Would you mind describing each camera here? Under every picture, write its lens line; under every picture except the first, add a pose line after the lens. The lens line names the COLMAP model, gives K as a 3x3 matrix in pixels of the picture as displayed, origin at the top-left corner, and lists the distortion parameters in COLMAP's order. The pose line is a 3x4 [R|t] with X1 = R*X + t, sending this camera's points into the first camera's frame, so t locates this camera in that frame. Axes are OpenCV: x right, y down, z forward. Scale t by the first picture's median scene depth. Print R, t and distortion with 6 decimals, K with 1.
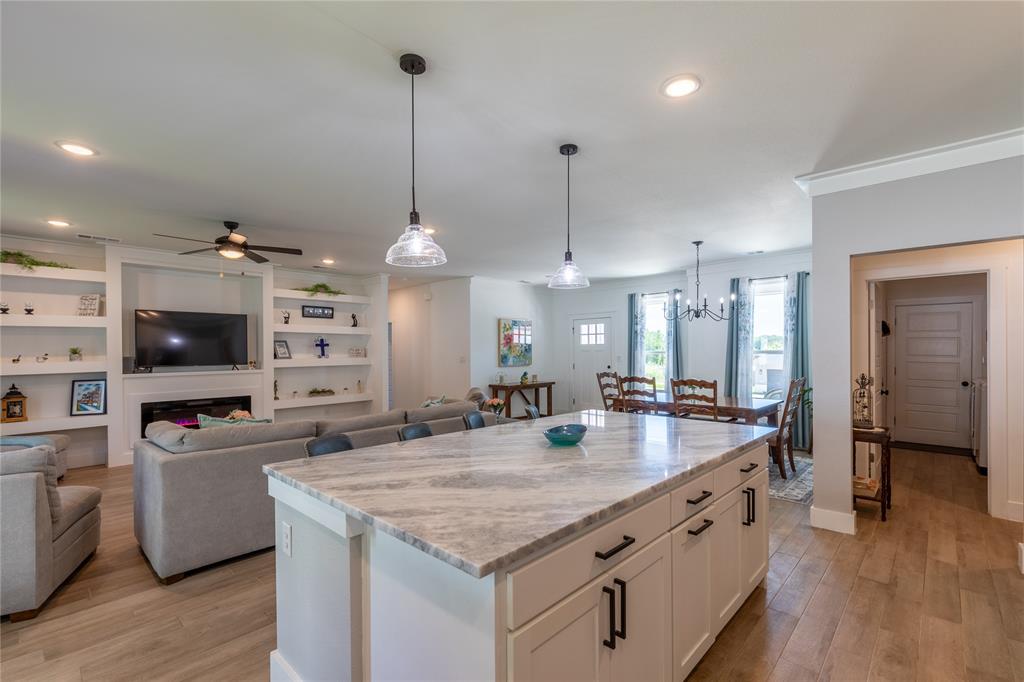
lens RADIAL K [[460.0, 0, 519.1], [0, 460.0, 349.1], [0, 0, 1]] dist [0.002350, 0.000981]
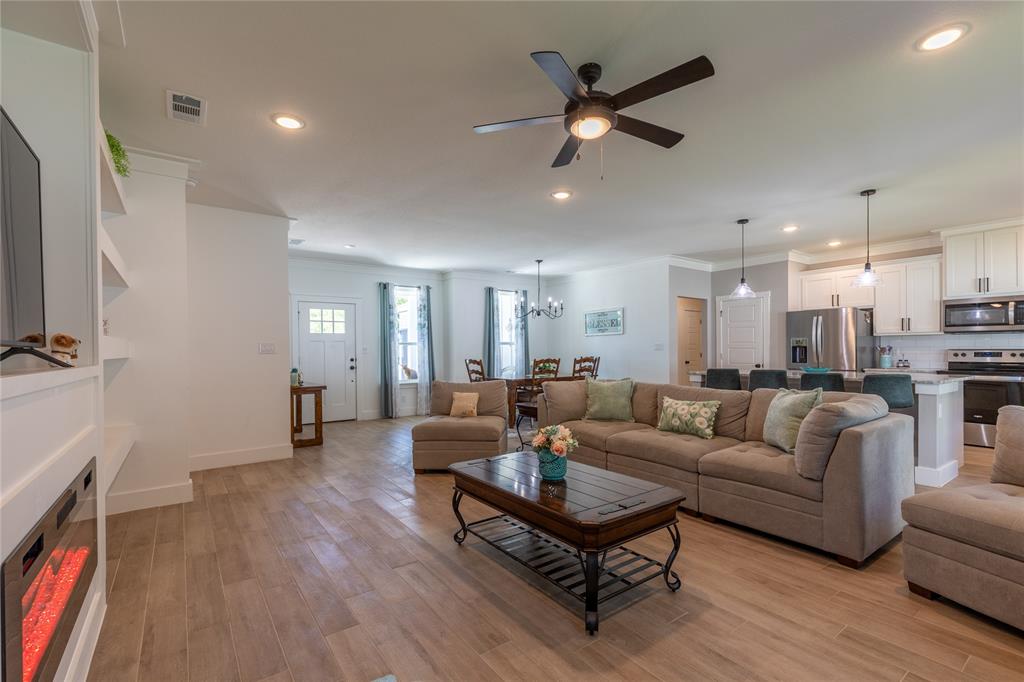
lens RADIAL K [[460.0, 0, 517.9], [0, 460.0, 350.9], [0, 0, 1]] dist [0.002350, 0.000981]
pose [[0.180804, 0.005152, 0.983506, -0.795382], [0.003978, 0.999974, -0.005970, 0.036603], [-0.983511, 0.004991, 0.180779, 0.668903]]
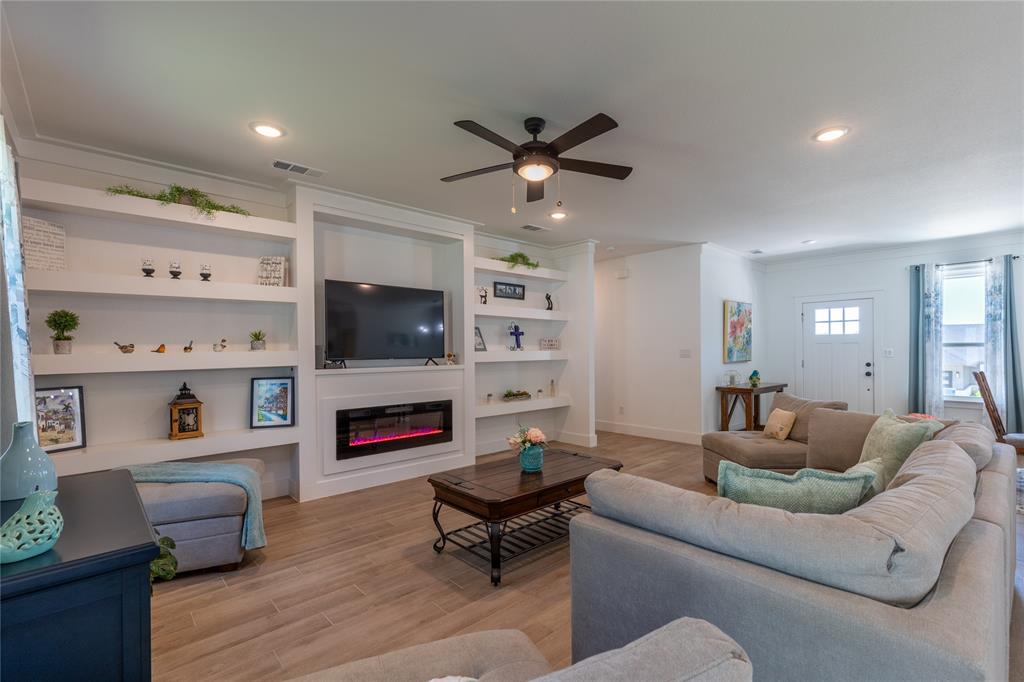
lens RADIAL K [[460.0, 0, 516.7], [0, 460.0, 350.2], [0, 0, 1]] dist [0.002350, 0.000981]
pose [[0.997618, 0.002256, -0.068947, -0.418660], [-0.002004, 0.999991, 0.003720, 0.017840], [0.068954, -0.003573, 0.997613, 0.265031]]
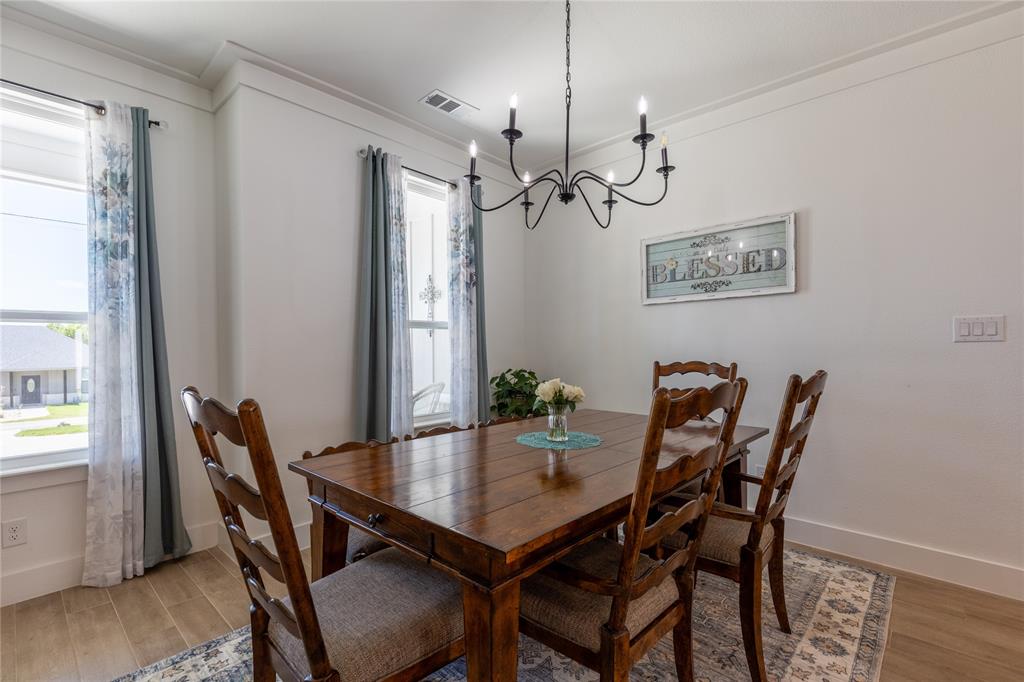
lens RADIAL K [[460.0, 0, 515.8], [0, 460.0, 347.7], [0, 0, 1]] dist [0.002350, 0.000981]
pose [[-0.009782, 0.009340, 0.999909, 0.037531], [0.004105, 0.999948, -0.009300, 0.035728], [-0.999944, 0.004013, -0.009820, 0.855292]]
